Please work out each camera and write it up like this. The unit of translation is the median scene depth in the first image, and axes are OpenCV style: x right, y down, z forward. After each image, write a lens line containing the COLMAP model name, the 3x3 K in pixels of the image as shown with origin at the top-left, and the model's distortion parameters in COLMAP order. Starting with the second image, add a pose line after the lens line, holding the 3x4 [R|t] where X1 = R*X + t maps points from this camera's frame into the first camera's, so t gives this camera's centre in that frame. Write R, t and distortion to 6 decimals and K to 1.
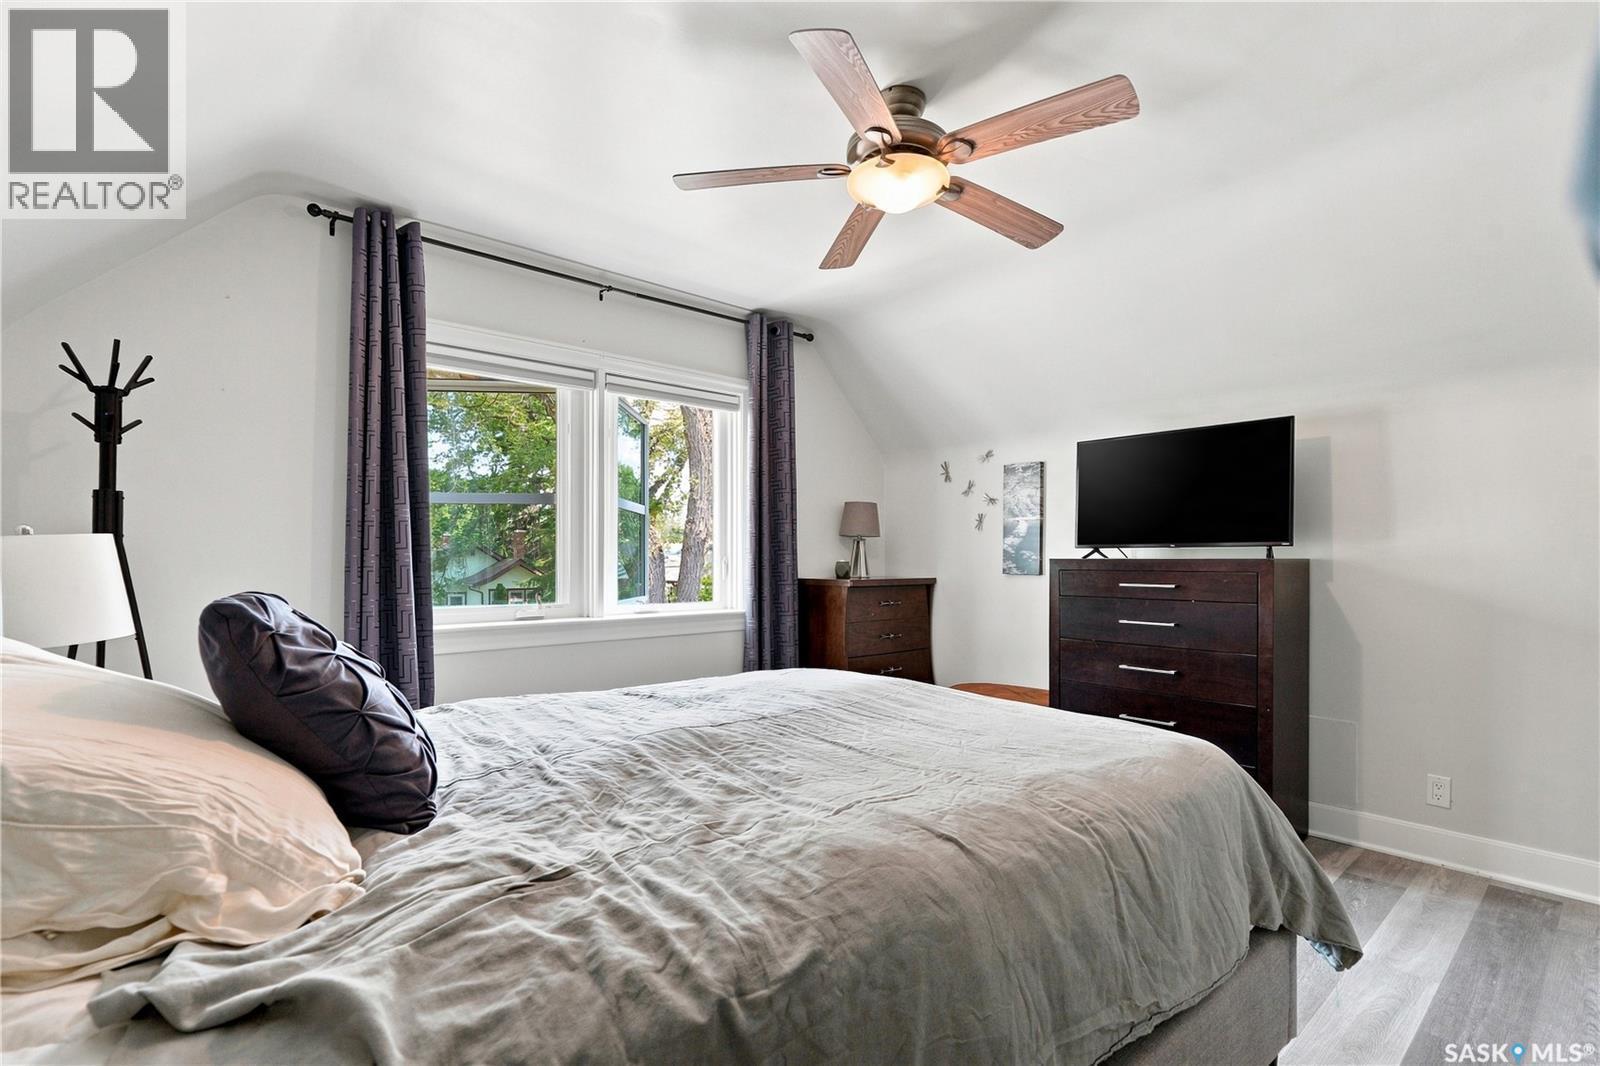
lens RADIAL K [[728.4, 0, 800.0], [0, 728.4, 533.0], [0, 0, 1]] dist [-0.001766, -0.000259]
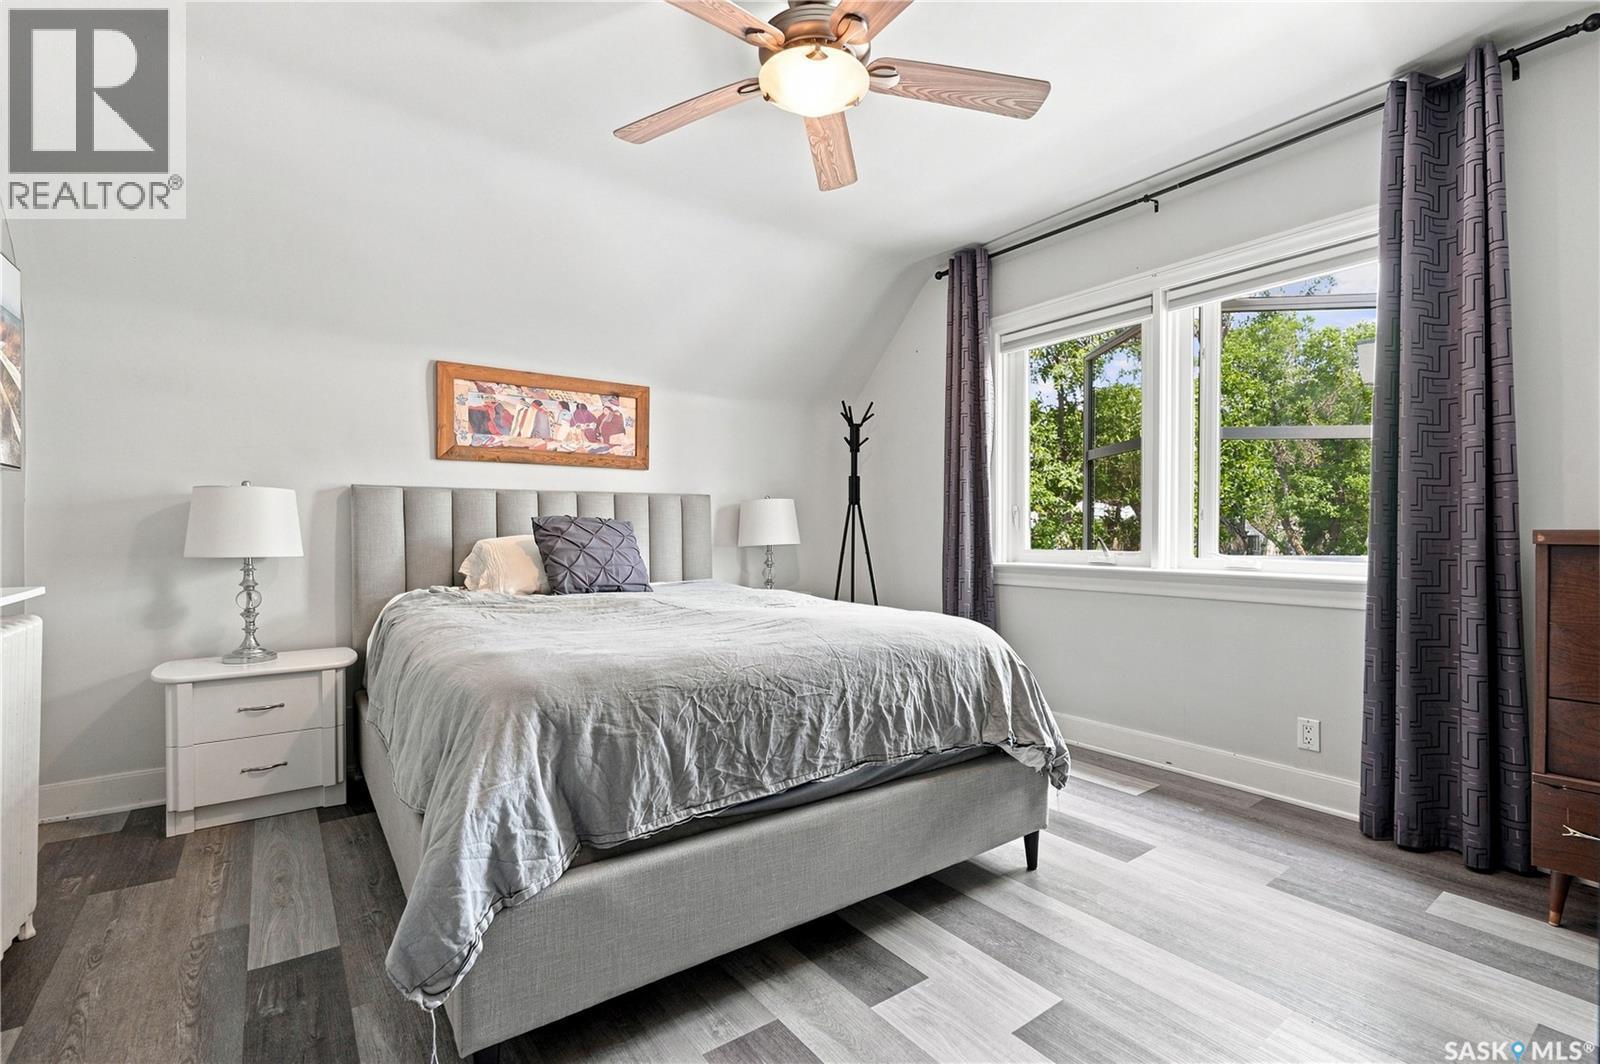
lens RADIAL K [[728.4, 0, 800.0], [0, 728.4, 532.0], [0, 0, 1]] dist [-0.001766, -0.000259]
pose [[-0.092276, 0.008214, -0.995700, 0.470940], [0.033897, 0.999412, 0.005103, 0.035137], [0.995156, -0.033280, -0.092500, 0.471618]]
